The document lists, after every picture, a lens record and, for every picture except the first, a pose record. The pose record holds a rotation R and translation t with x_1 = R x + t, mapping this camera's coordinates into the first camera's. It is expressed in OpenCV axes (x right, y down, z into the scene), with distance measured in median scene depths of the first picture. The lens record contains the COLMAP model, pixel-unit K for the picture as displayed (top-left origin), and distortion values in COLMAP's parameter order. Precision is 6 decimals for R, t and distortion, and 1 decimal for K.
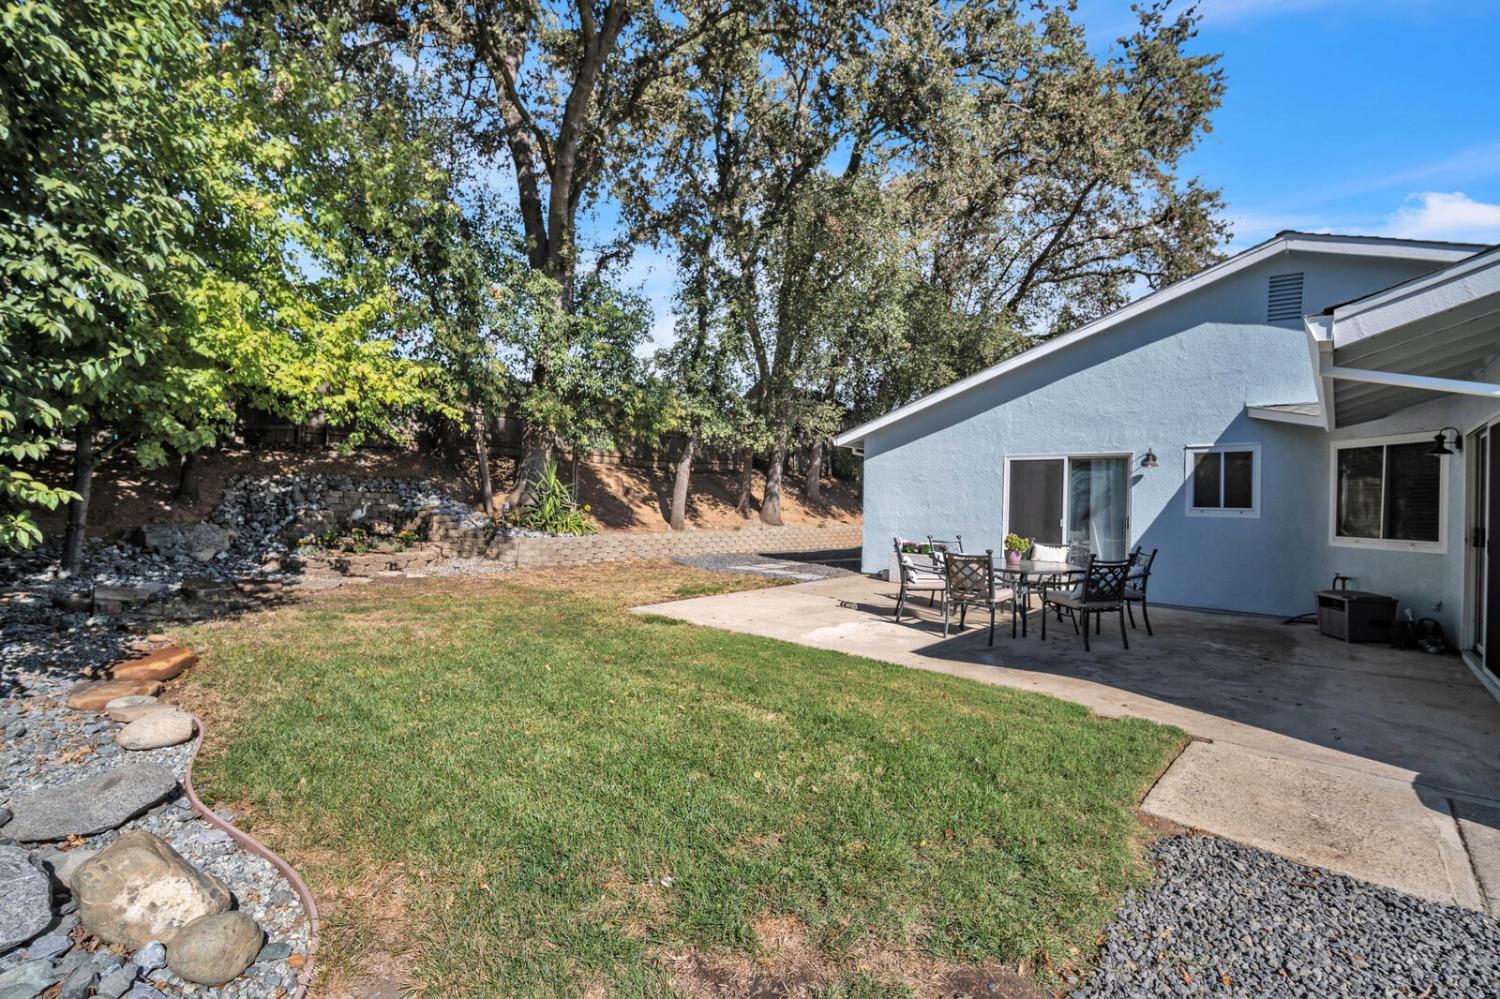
lens RADIAL K [[656.3, 0, 750.8], [0, 656.3, 497.5], [0, 0, 1]] dist [-0.016719, 0.005090]
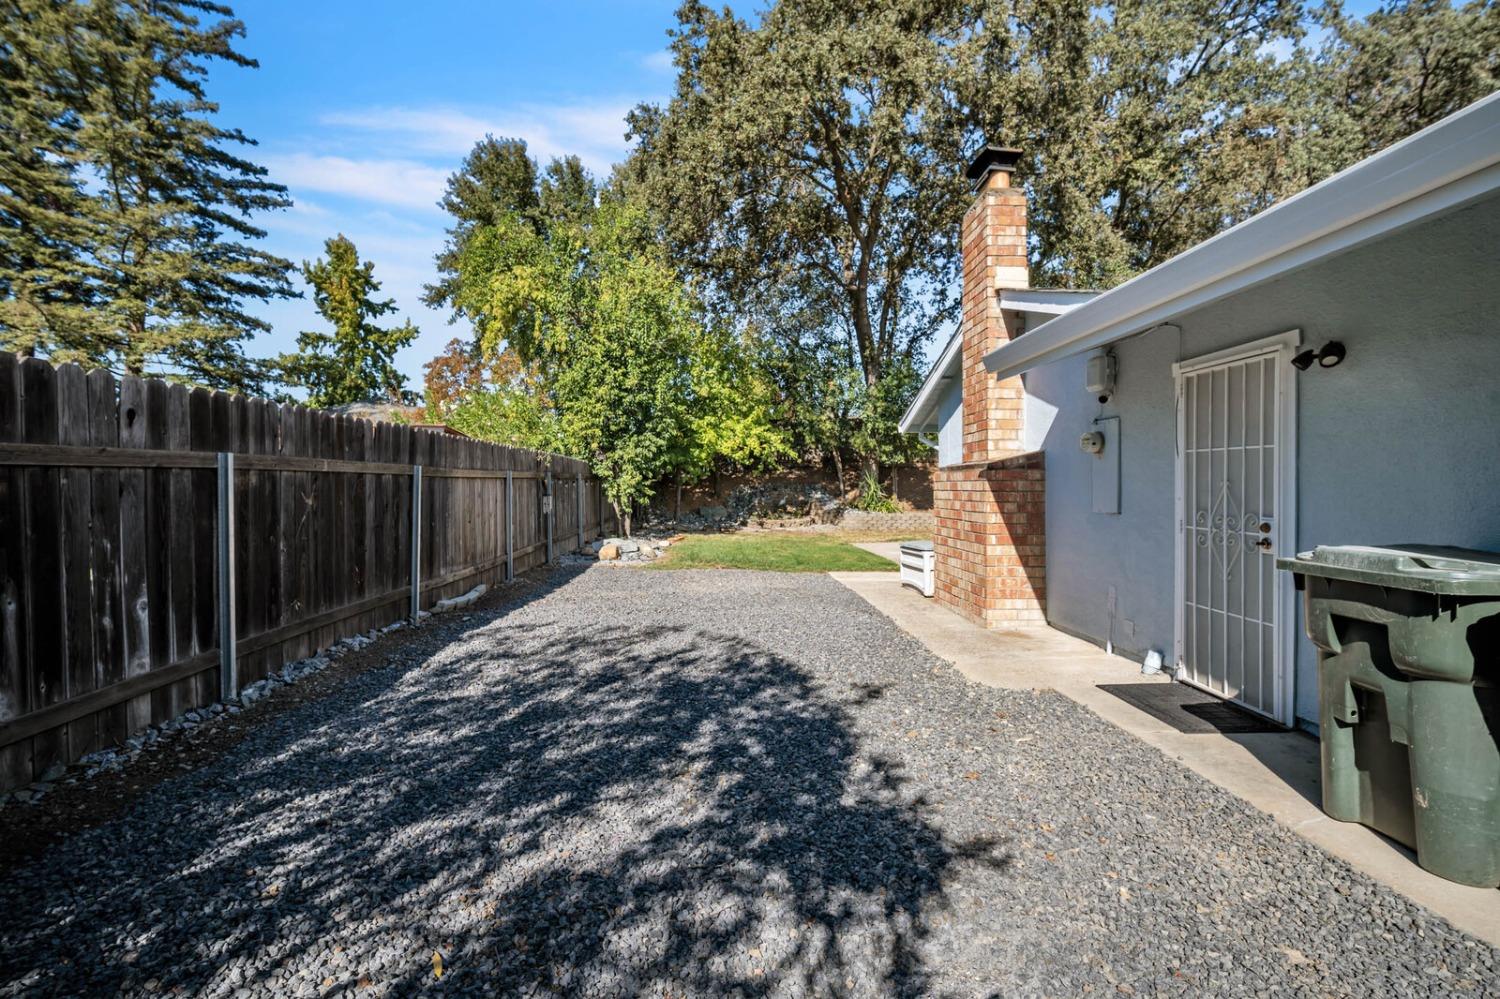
lens RADIAL K [[656.3, 0, 750.8], [0, 656.3, 497.5], [0, 0, 1]] dist [-0.016719, 0.005090]
pose [[0.694764, -0.013388, -0.719113, 1.183615], [0.015570, 0.999872, -0.003573, 0.025217], [0.719069, -0.008714, 0.694884, -0.733123]]
